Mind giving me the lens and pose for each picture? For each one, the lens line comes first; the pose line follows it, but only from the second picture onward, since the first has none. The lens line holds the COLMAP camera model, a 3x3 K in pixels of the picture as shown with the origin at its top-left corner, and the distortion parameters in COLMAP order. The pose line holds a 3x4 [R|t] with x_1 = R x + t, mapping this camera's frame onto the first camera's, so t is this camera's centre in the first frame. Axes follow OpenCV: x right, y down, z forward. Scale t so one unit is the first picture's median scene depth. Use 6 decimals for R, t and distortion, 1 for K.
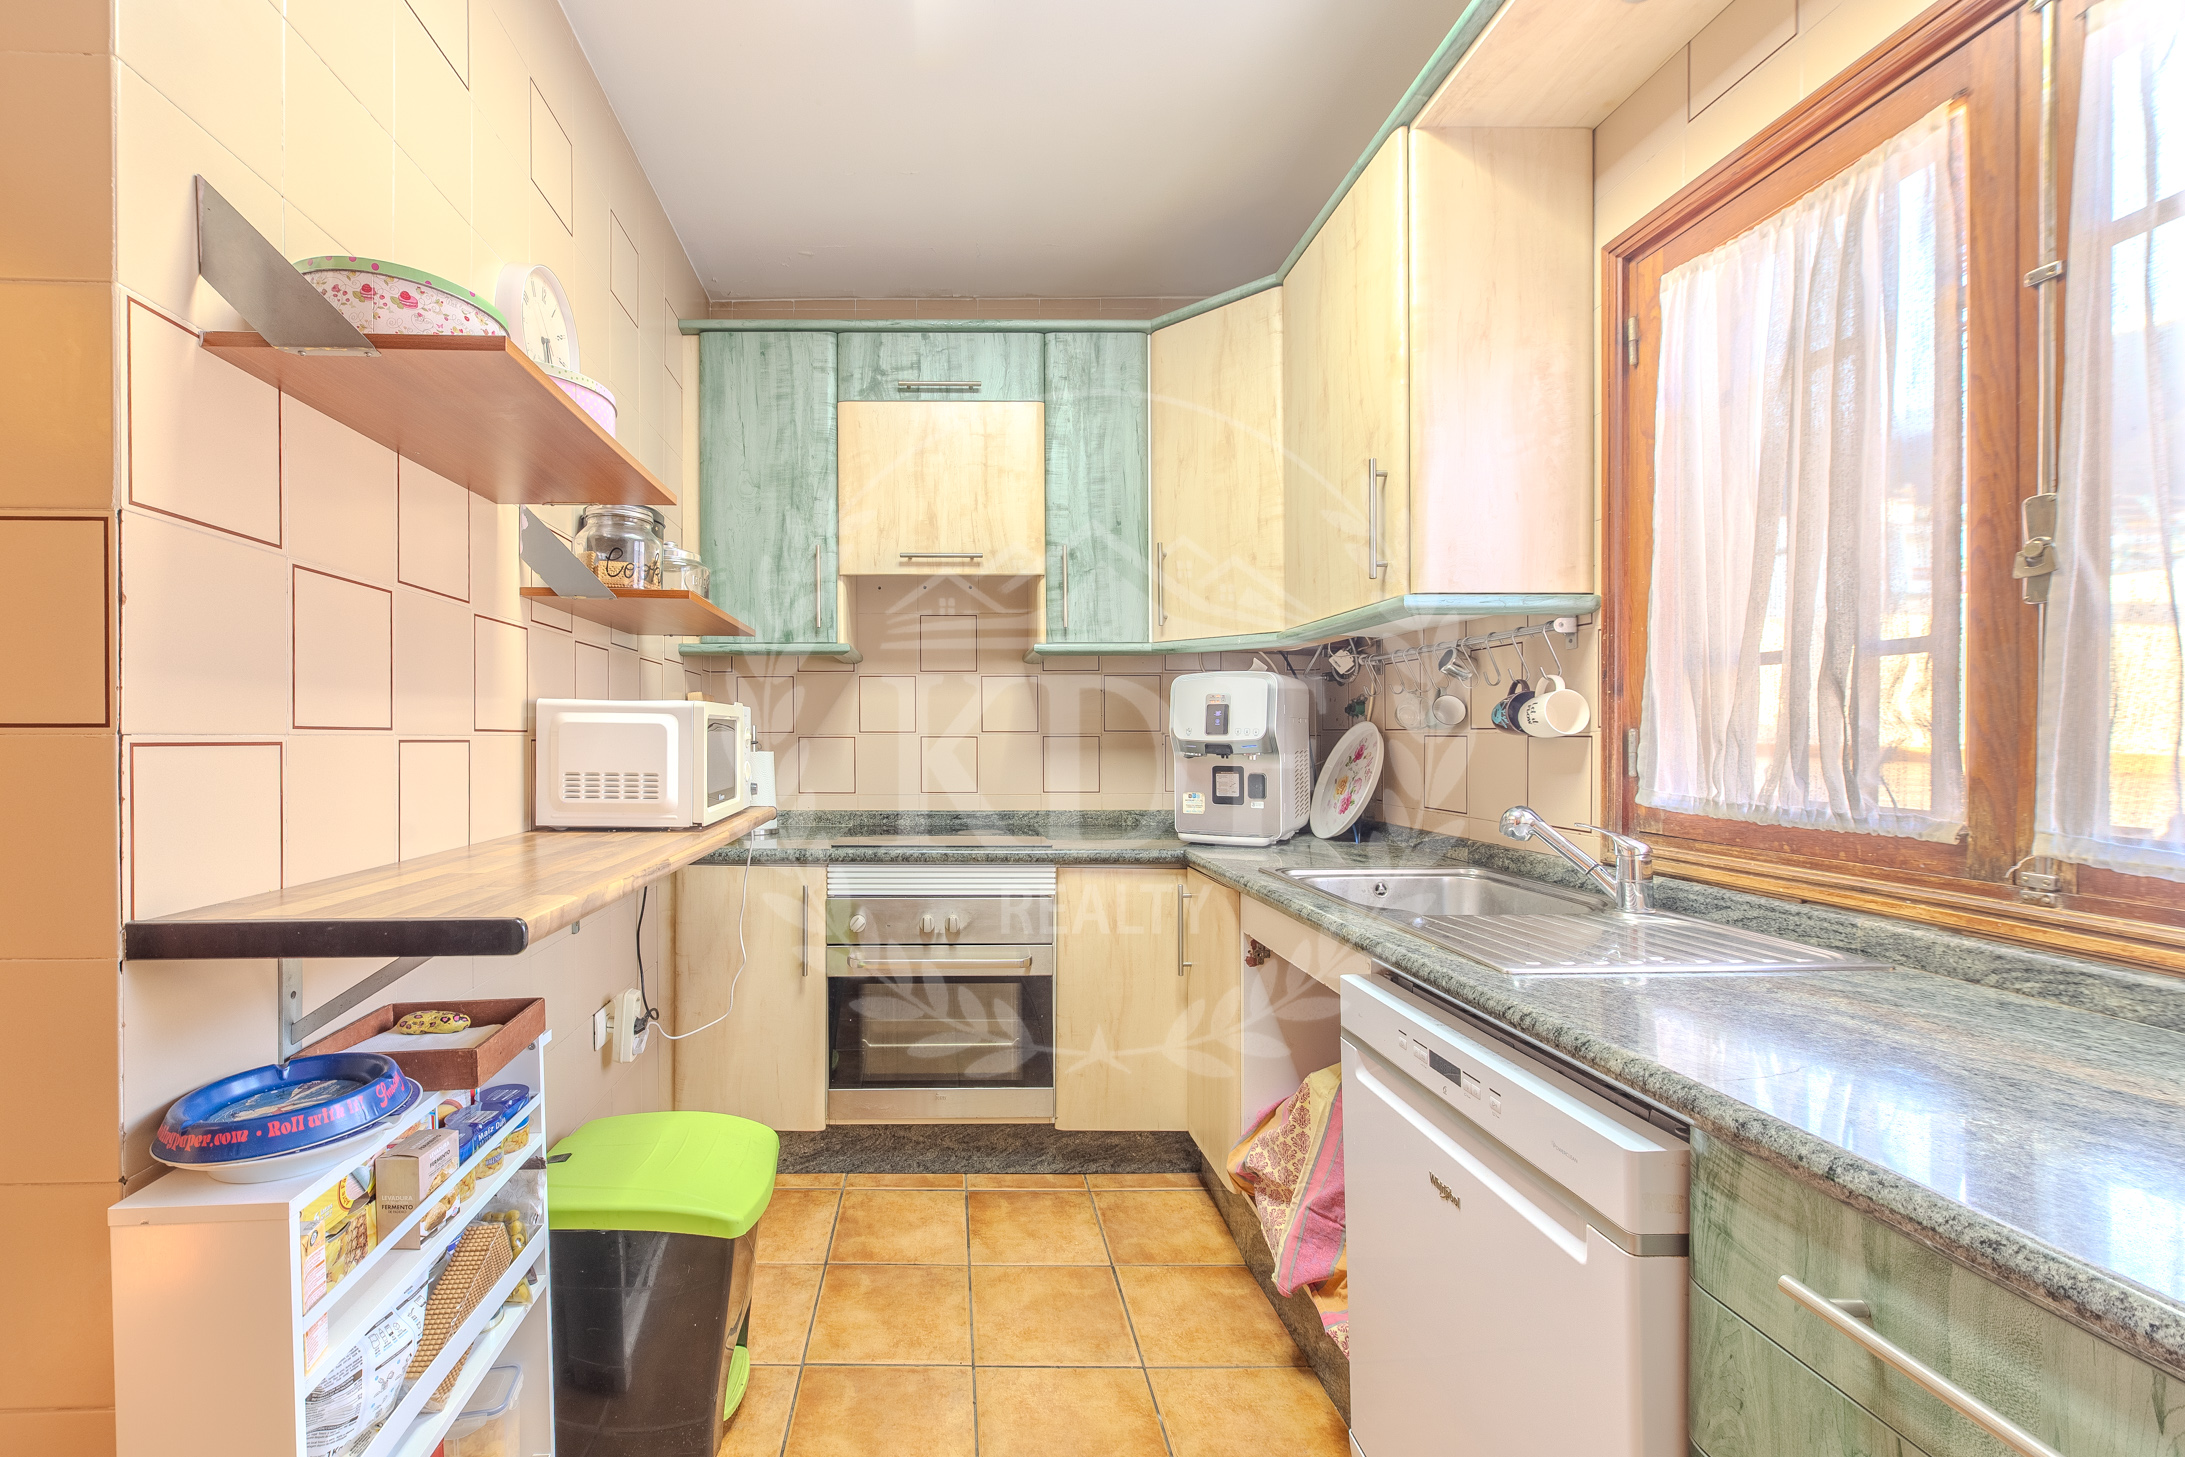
lens RADIAL K [[901.8, 0, 1092.5], [0, 901.8, 742.3], [0, 0, 1]] dist [-0.008970, 0.001584]
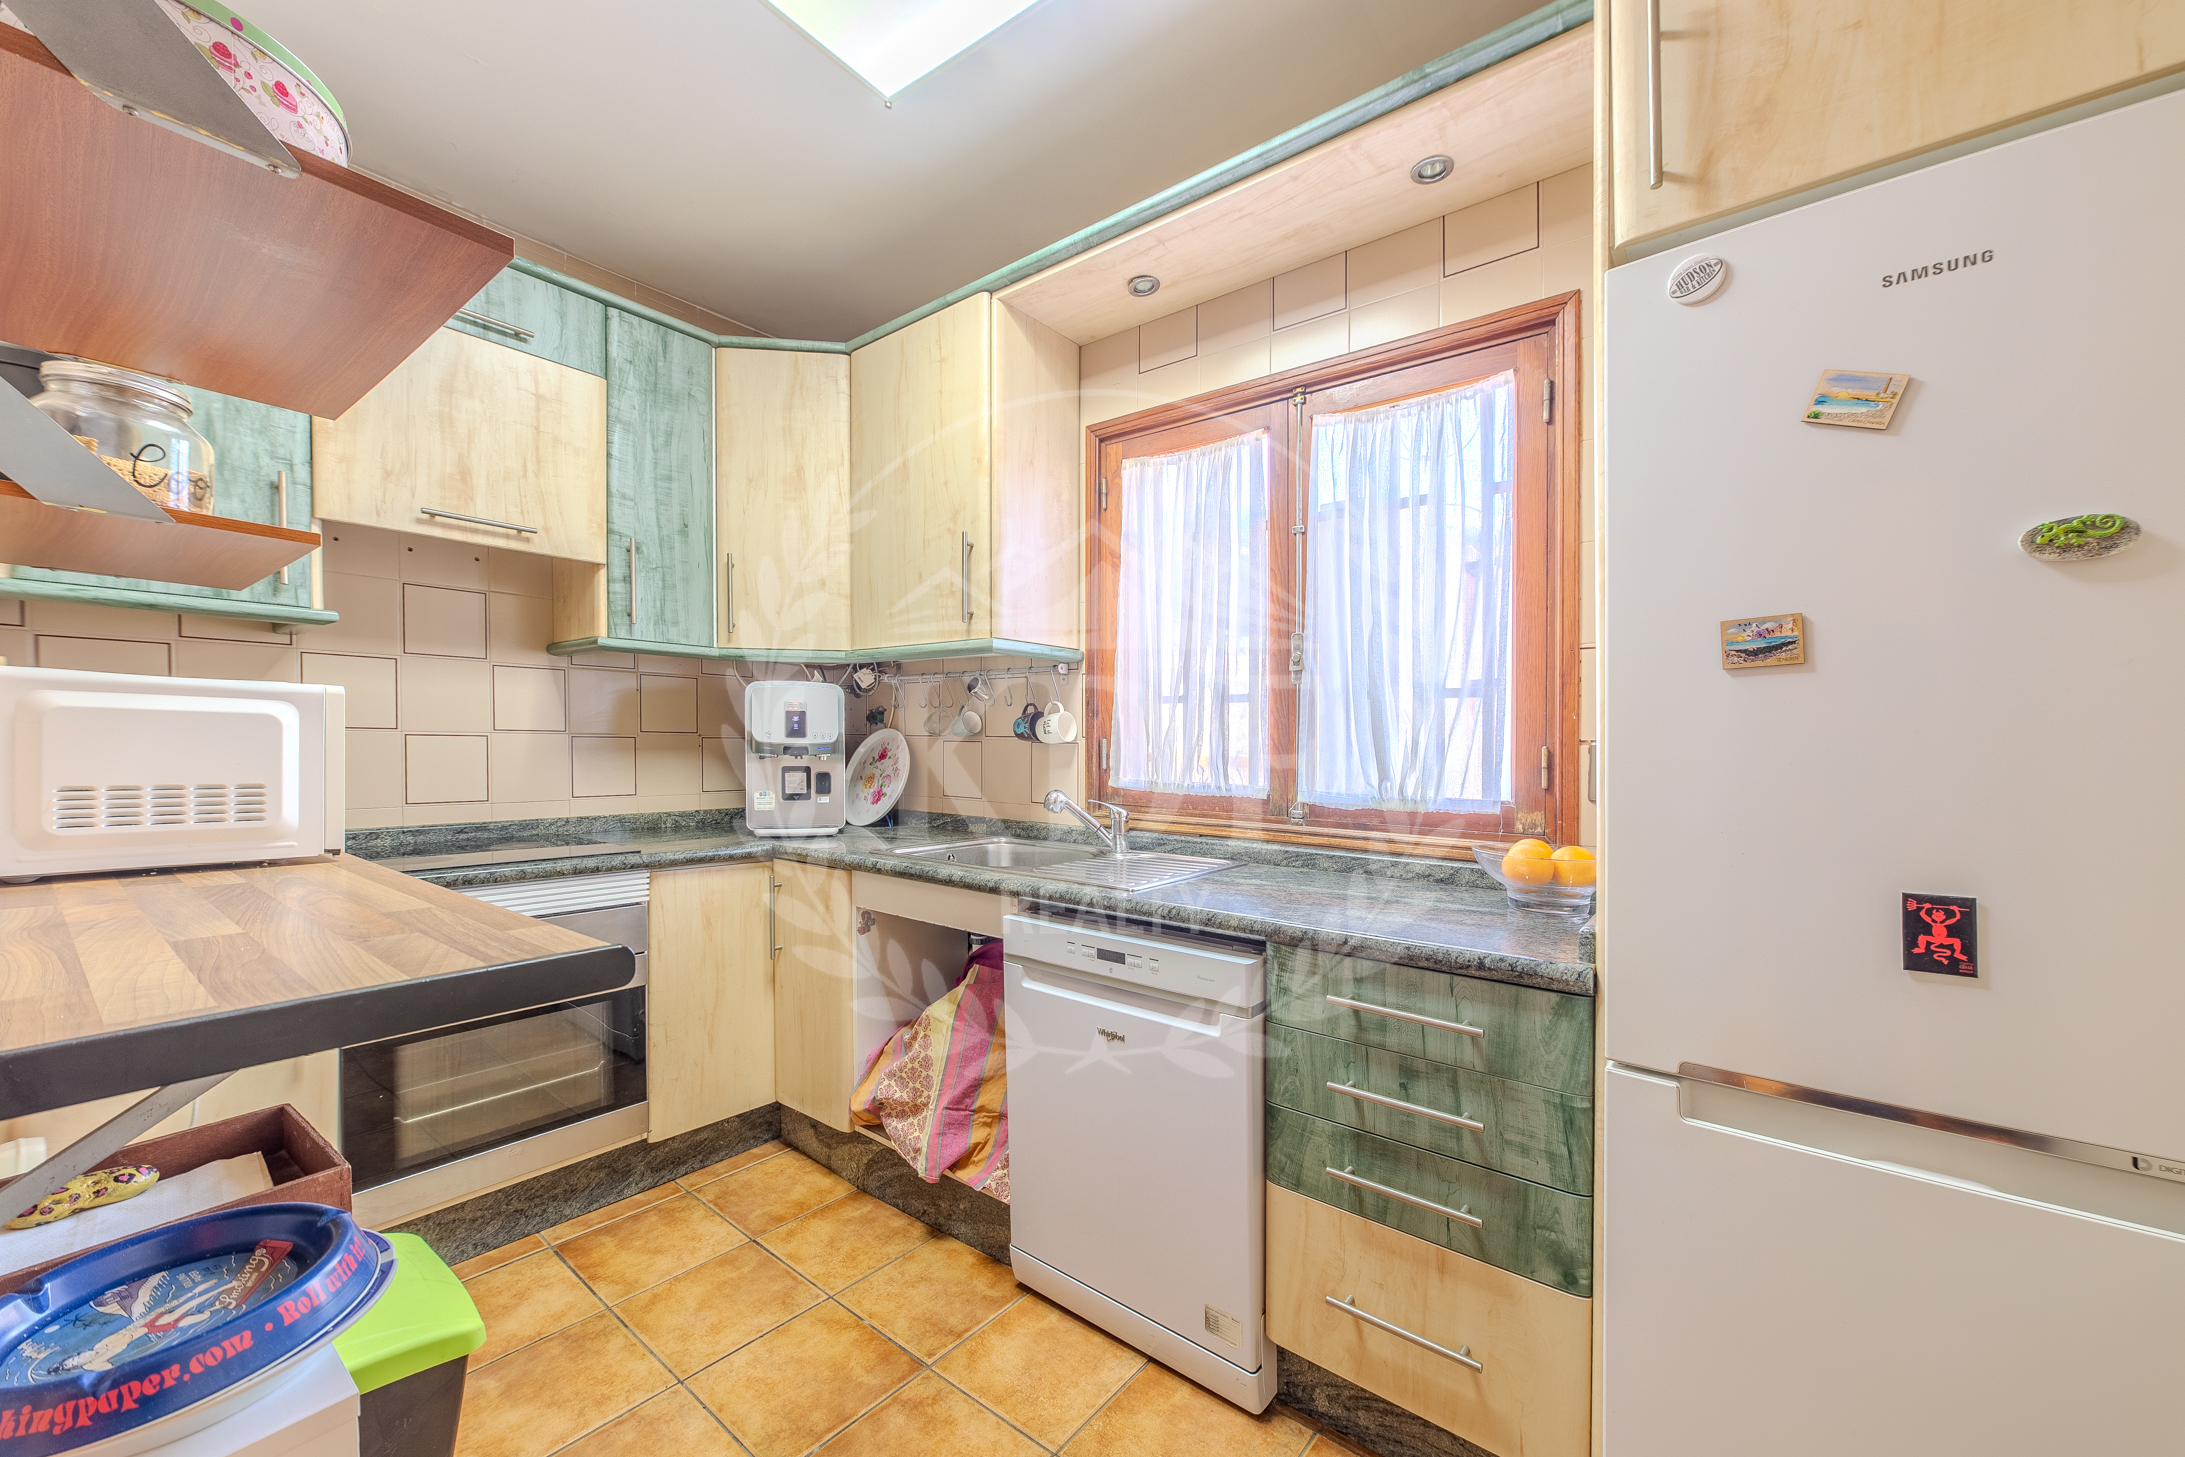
lens RADIAL K [[849.7, 0, 1094.1], [0, 849.7, 741.6], [0, 0, 1]] dist [-0.006347, 0.002217]
pose [[0.630179, 0.010501, 0.776379, -0.483335], [-0.008261, 0.999943, -0.006819, 0.000182], [-0.776406, -0.002117, 0.630229, 0.059757]]
